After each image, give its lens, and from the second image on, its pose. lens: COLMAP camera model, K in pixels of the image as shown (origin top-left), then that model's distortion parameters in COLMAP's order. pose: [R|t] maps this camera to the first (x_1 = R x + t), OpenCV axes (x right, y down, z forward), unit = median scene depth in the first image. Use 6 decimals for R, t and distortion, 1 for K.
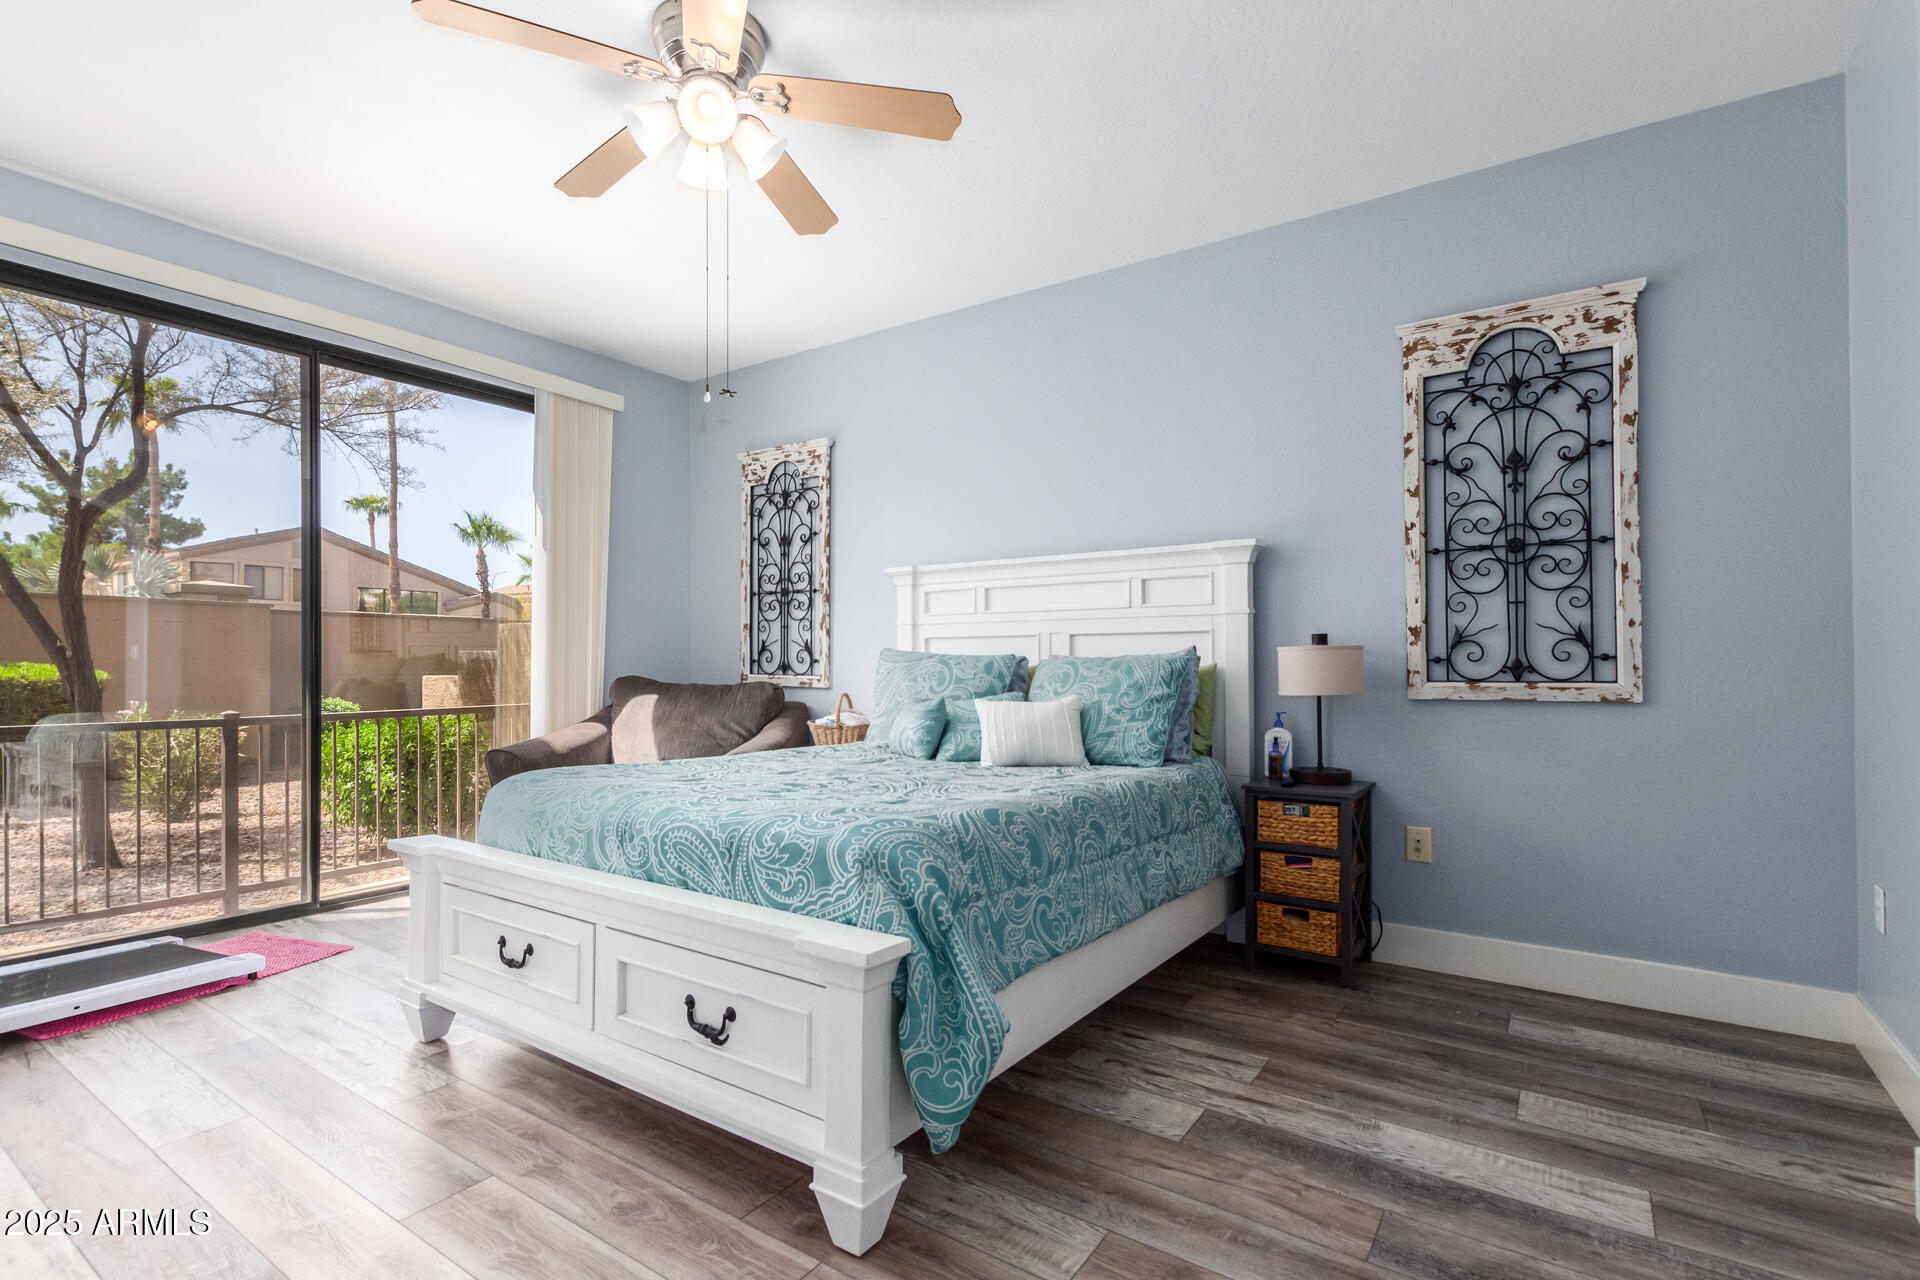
lens RADIAL K [[873.7, 0, 957.1], [0, 873.7, 659.3], [0, 0, 1]] dist [0.000178, -0.000885]
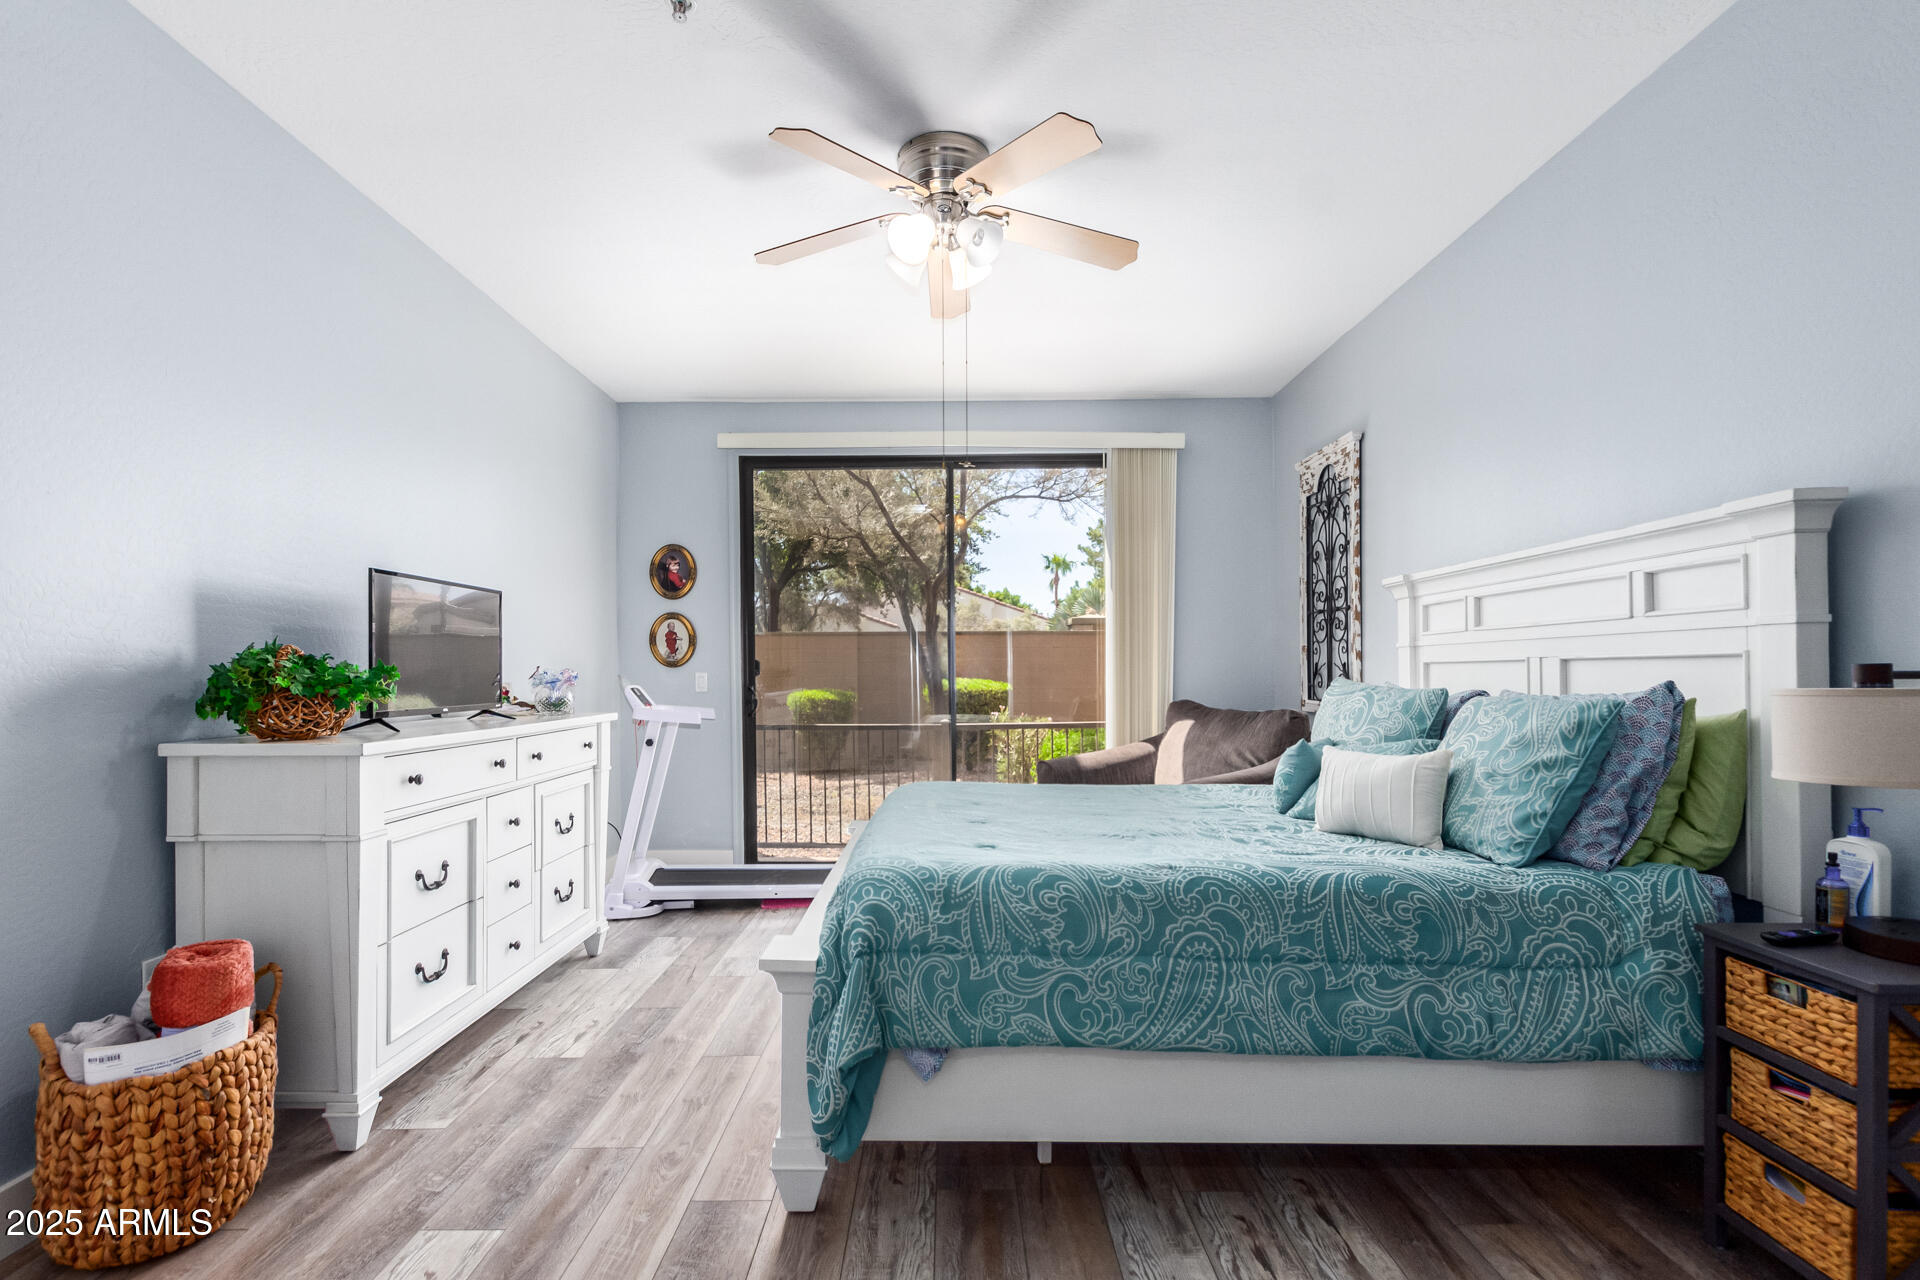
lens RADIAL K [[899.6, 0, 982.8], [0, 899.6, 672.2], [0, 0, 1]] dist [0.003101, -0.000544]
pose [[0.575336, -0.003228, -0.817911, 0.466206], [0.011060, 0.999931, 0.003833, -0.026797], [0.817843, -0.011251, 0.575332, 0.227369]]
